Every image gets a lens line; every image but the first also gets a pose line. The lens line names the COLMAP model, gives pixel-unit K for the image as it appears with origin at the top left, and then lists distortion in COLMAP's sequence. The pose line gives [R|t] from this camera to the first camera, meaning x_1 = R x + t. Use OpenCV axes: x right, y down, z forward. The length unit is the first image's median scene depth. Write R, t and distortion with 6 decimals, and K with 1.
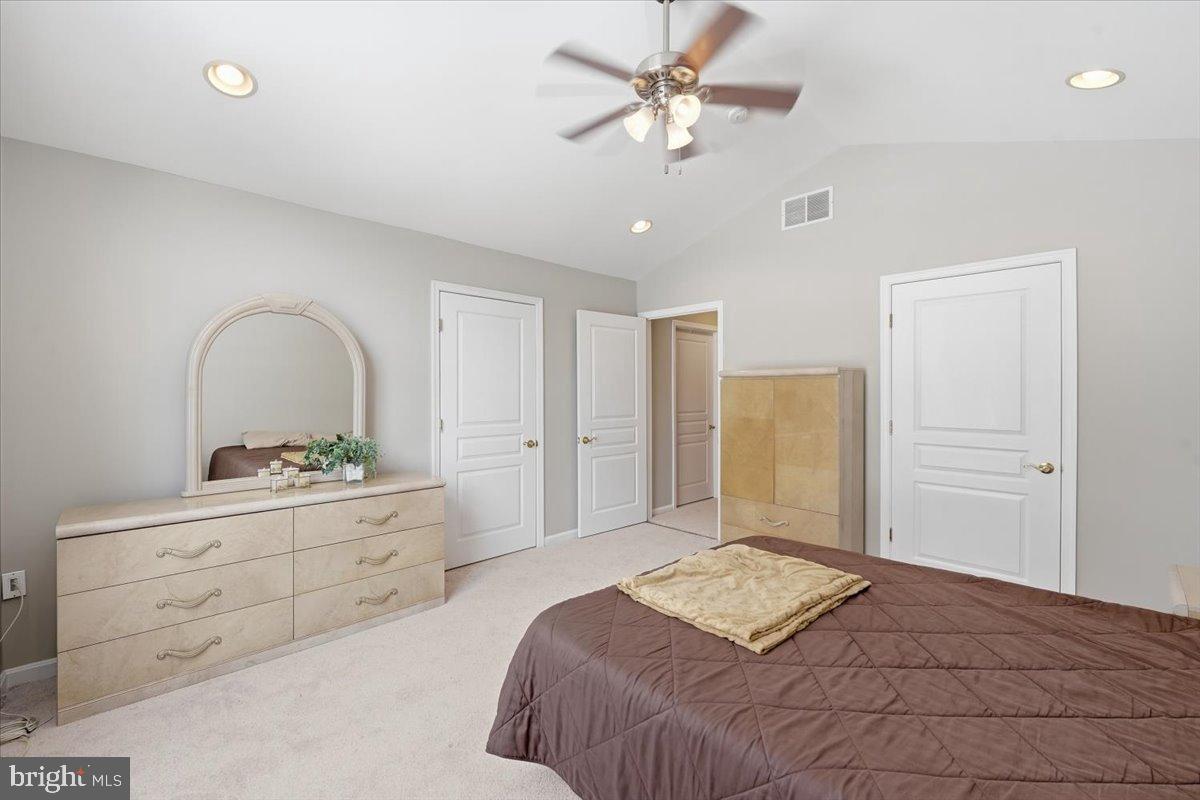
lens RADIAL K [[502.3, 0, 593.0], [0, 502.3, 386.8], [0, 0, 1]] dist [-0.002973, -0.000539]
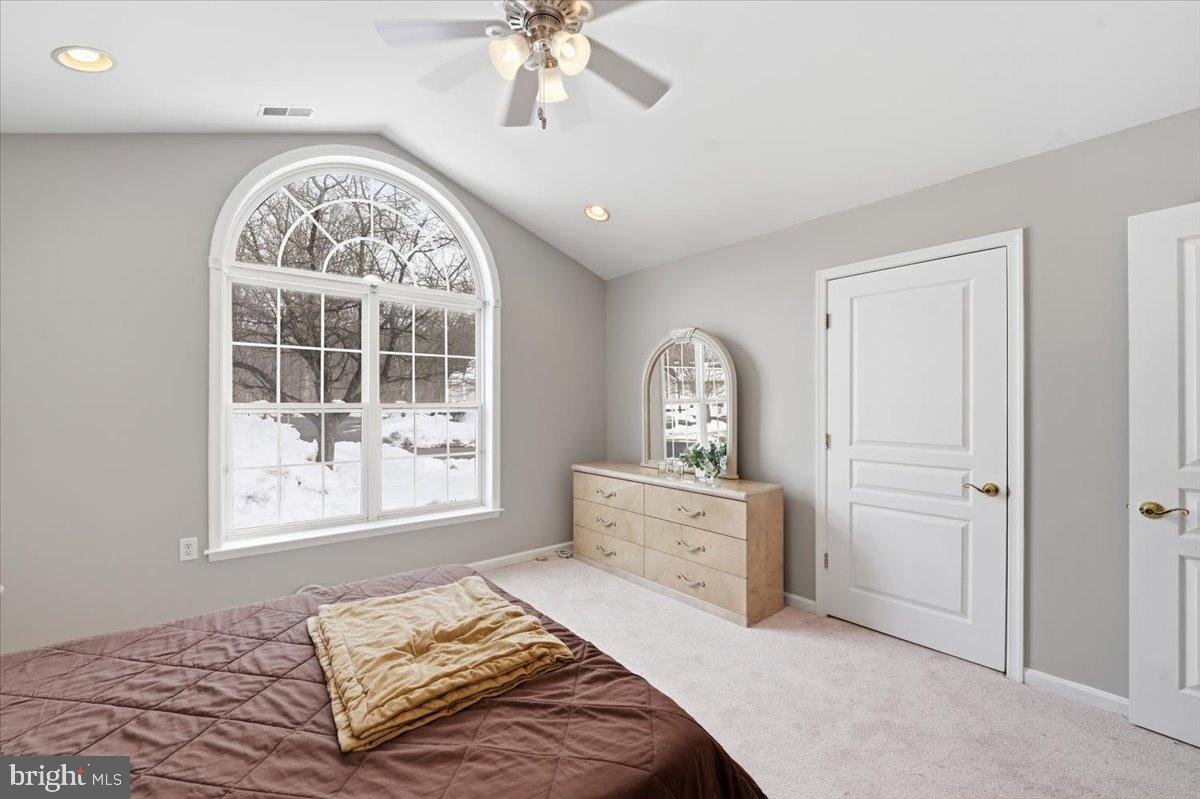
lens RADIAL K [[499.2, 0, 600.0], [0, 499.2, 399.5], [0, 0, 1]] dist [-0.010978, -0.000936]
pose [[-0.089049, -0.012653, -0.995947, 0.558882], [0.008280, 0.999875, -0.013443, 0.014911], [0.995993, -0.009443, -0.088933, 0.689925]]
